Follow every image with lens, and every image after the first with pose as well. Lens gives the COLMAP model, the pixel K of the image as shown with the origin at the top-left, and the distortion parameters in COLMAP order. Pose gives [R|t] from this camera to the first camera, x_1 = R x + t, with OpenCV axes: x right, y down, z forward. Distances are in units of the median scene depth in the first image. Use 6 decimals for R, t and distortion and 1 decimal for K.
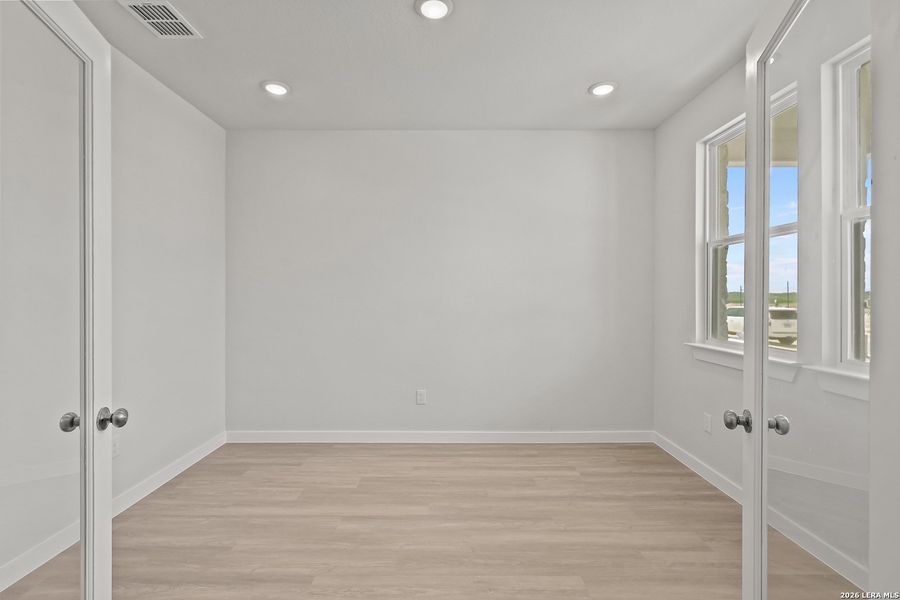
lens RADIAL K [[415.5, 0, 447.5], [0, 415.5, 297.0], [0, 0, 1]] dist [-0.003198, 0.000669]
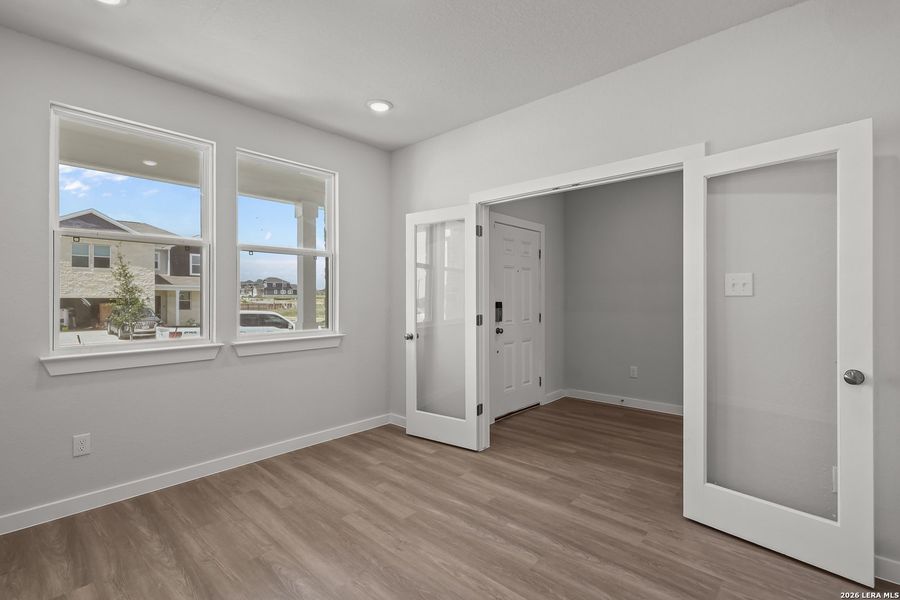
lens RADIAL K [[415.5, 0, 447.5], [0, 415.5, 297.0], [0, 0, 1]] dist [-0.003198, 0.000669]
pose [[-0.735585, -0.000753, 0.677432, -0.556560], [0.002383, 0.999990, 0.003699, -0.001990], [-0.677428, 0.004336, -0.735576, 1.231864]]
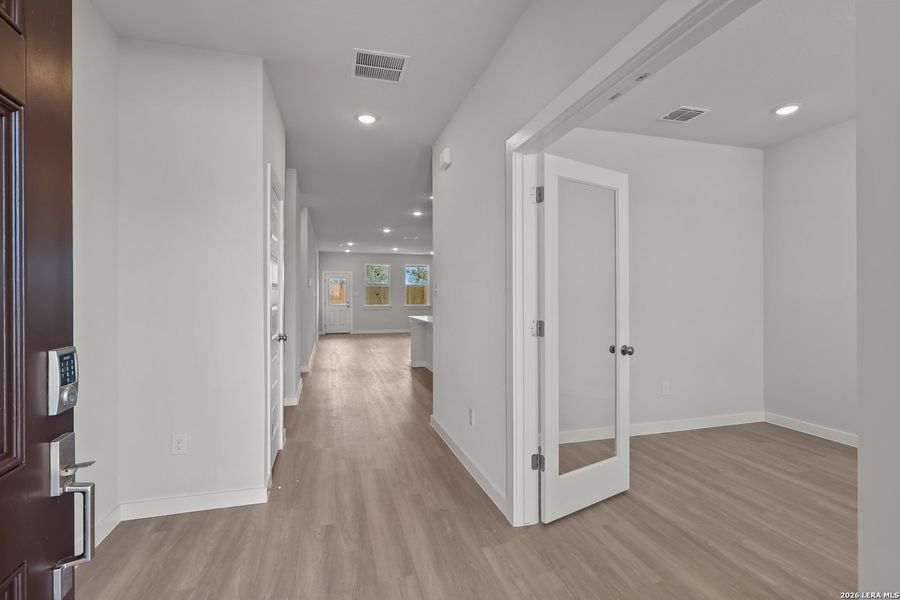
lens RADIAL K [[415.5, 0, 447.5], [0, 415.5, 297.0], [0, 0, 1]] dist [-0.003198, 0.000669]
pose [[0.269211, -0.001236, -0.963080, 0.465398], [0.001616, 0.999998, -0.000831, 0.008375], [0.963080, -0.001333, 0.269212, -0.215386]]
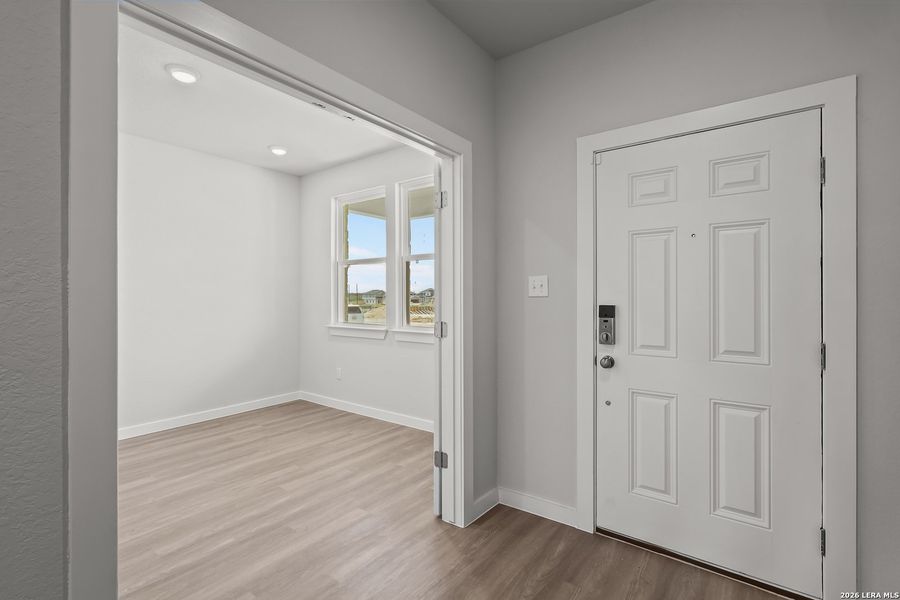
lens RADIAL K [[415.5, 0, 447.5], [0, 415.5, 297.0], [0, 0, 1]] dist [-0.003198, 0.000669]
pose [[0.600389, -0.002516, 0.799704, -0.455101], [0.003228, 0.999995, 0.000722, 0.006017], [-0.799702, 0.002148, 0.600394, -0.341677]]
